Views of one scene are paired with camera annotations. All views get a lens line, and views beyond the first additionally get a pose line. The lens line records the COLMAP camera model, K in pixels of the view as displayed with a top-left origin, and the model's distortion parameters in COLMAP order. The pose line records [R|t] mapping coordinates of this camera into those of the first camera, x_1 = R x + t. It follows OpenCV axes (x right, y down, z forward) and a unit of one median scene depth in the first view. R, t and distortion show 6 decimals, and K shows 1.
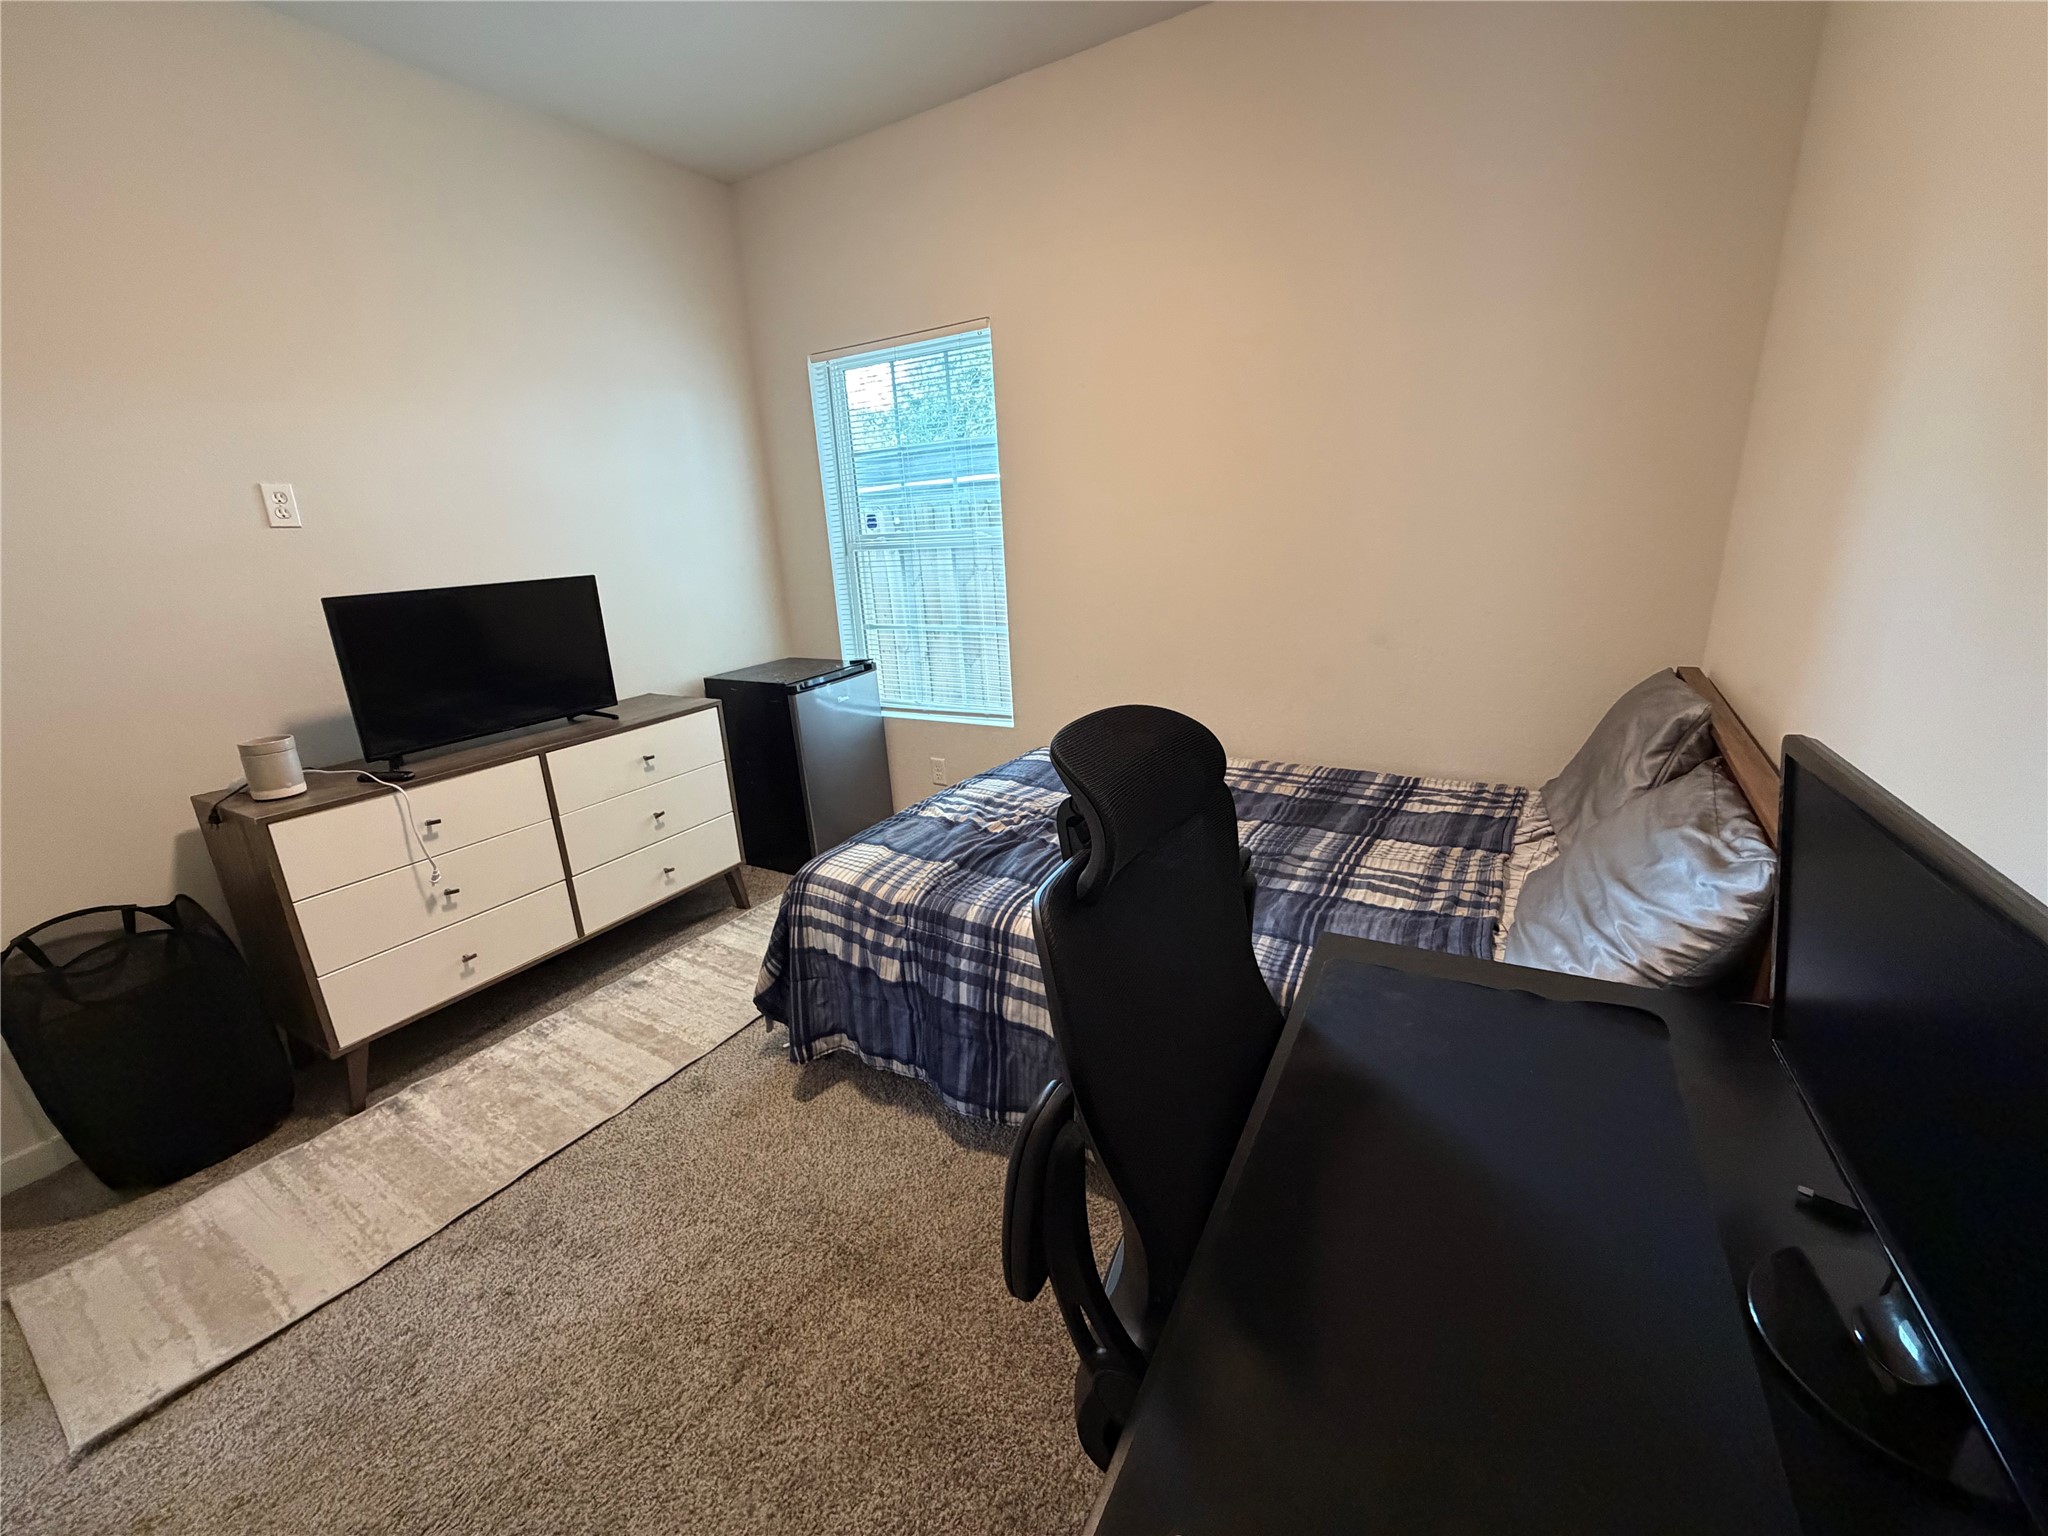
lens RADIAL K [[810.3, 0, 1010.7], [0, 810.3, 763.6], [0, 0, 1]] dist [-0.000947, -0.000013]
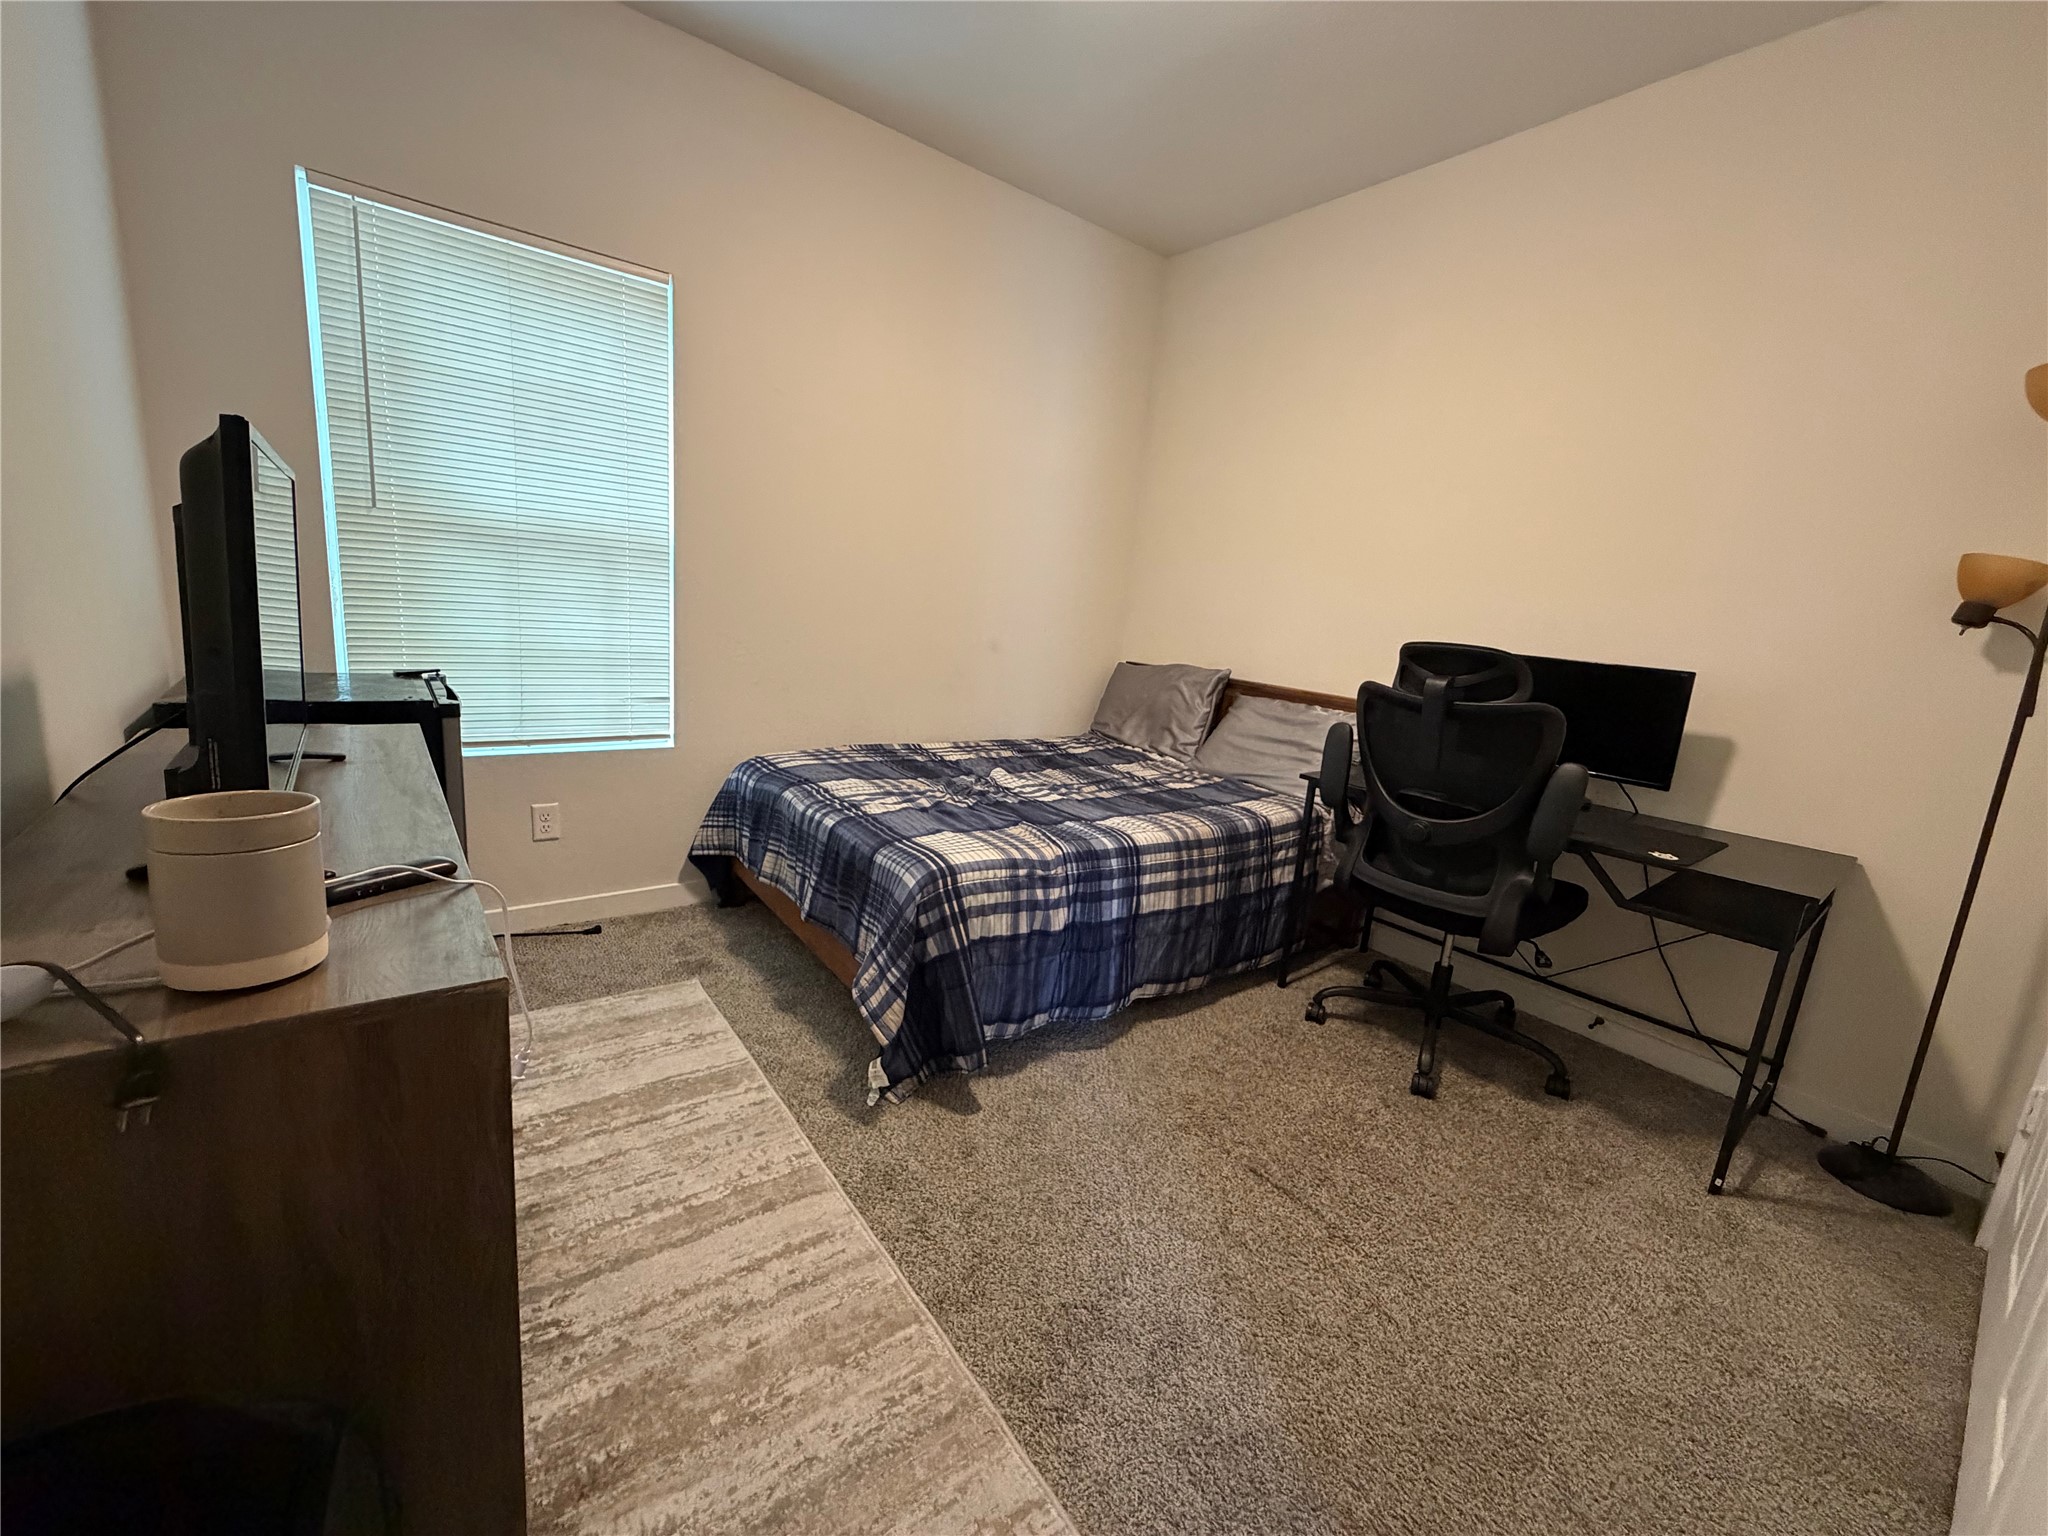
lens RADIAL K [[810.3, 0, 1014.7], [0, 810.3, 765.1], [0, 0, 1]] dist [-0.000947, -0.000013]
pose [[0.372896, -0.103470, 0.922086, -1.138880], [0.164991, 0.985320, 0.043842, -0.007863], [-0.913086, 0.135787, 0.384494, 0.596266]]
